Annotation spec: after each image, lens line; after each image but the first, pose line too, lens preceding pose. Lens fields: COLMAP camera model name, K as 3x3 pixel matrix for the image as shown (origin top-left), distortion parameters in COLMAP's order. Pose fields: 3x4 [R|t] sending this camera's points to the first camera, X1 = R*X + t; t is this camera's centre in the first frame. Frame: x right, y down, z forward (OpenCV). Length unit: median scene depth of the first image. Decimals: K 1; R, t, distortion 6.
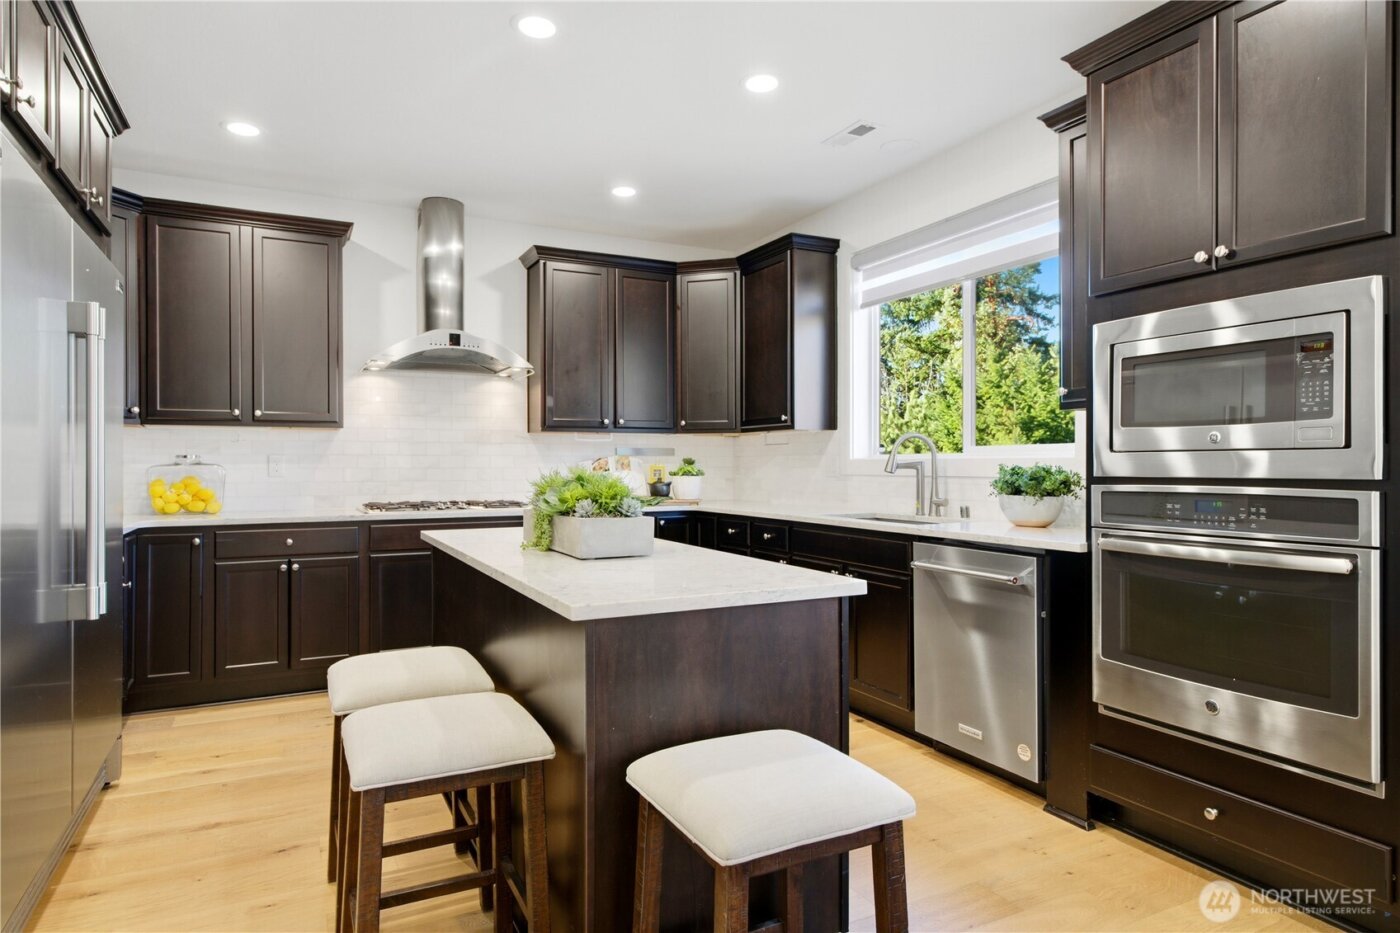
lens RADIAL K [[813.0, 0, 700.0], [0, 813.0, 466.5], [0, 0, 1]] dist [0.004782, 0.000486]
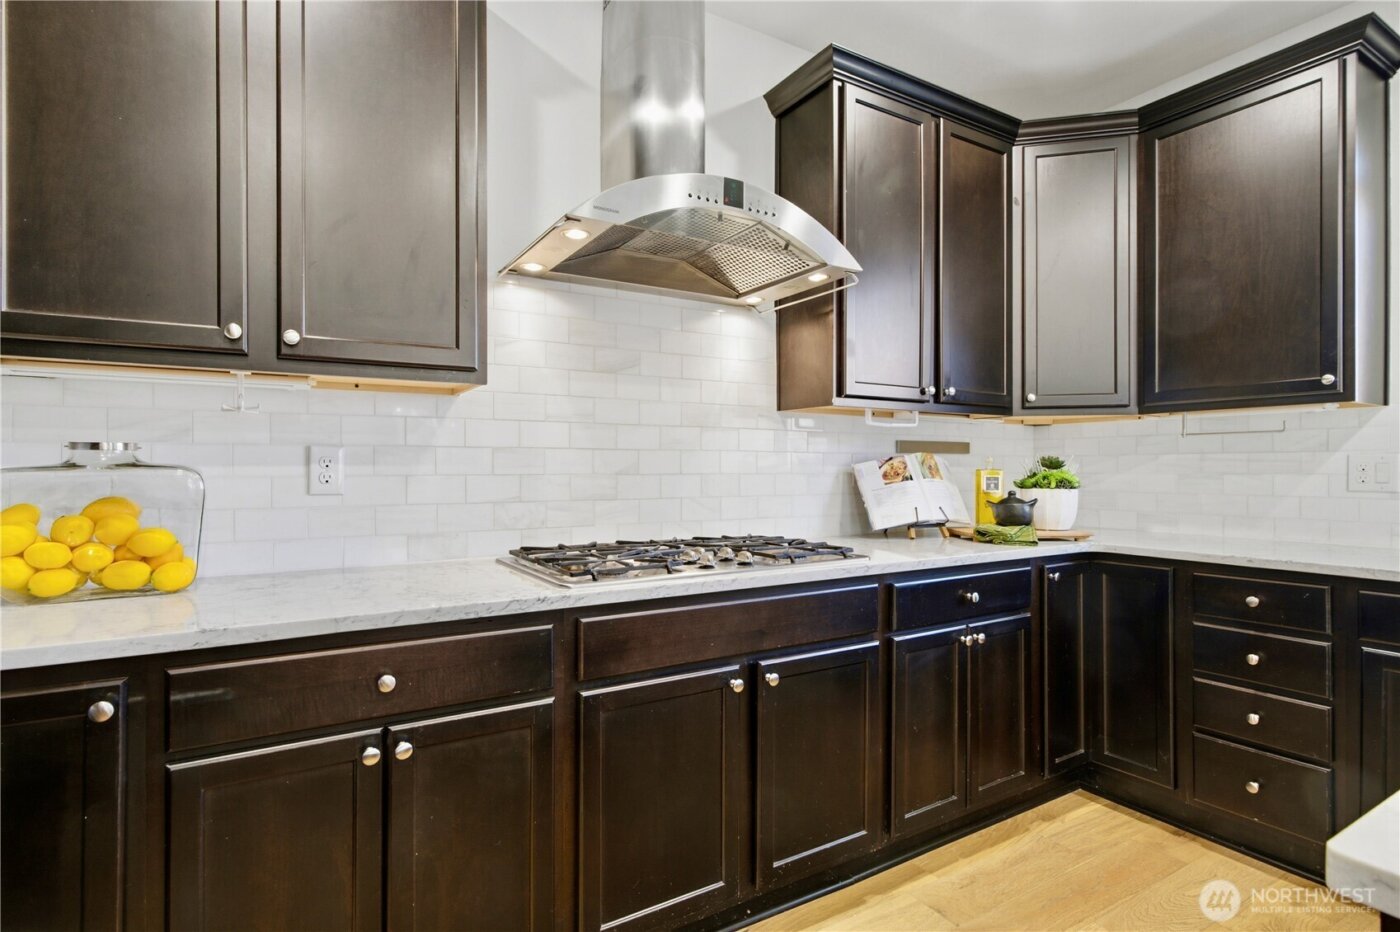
lens RADIAL K [[707.8, 0, 700.0], [0, 707.8, 466.0], [0, 0, 1]] dist [-0.003336, -0.000244]
pose [[0.997552, 0.001937, 0.069902, -0.332237], [-0.001636, 0.999989, -0.004371, -0.001581], [-0.069910, 0.004245, 0.997544, 0.580483]]
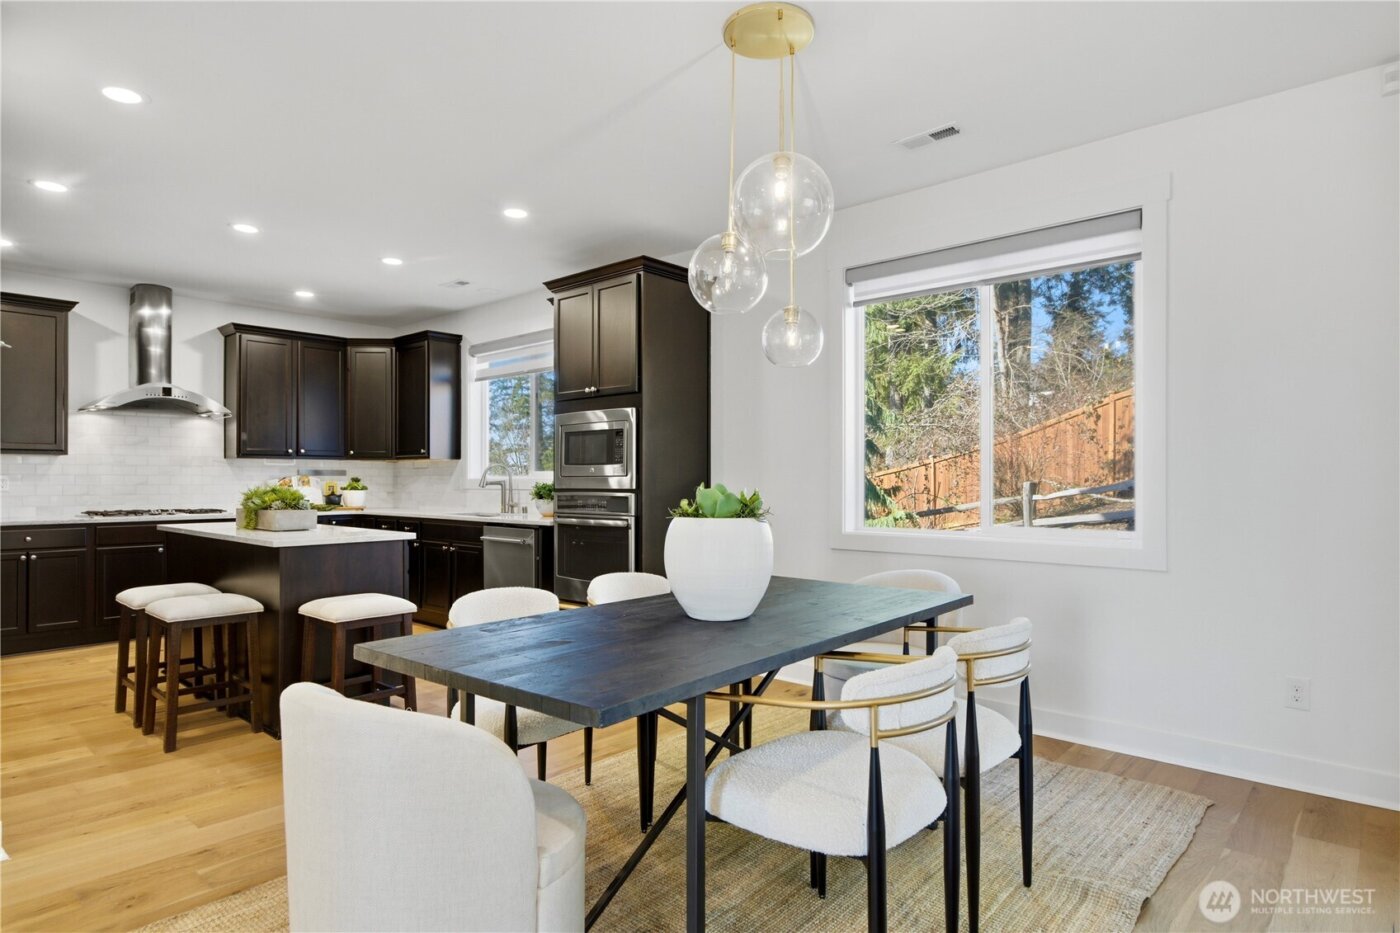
lens RADIAL K [[778.4, 0, 704.5], [0, 778.4, 477.5], [0, 0, 1]] dist [0.001437, 0.000643]
pose [[0.930804, 0.002191, 0.365512, 0.062580], [0.000315, 0.999977, -0.006797, -0.000967], [-0.365519, 0.006442, 0.930782, -0.539831]]
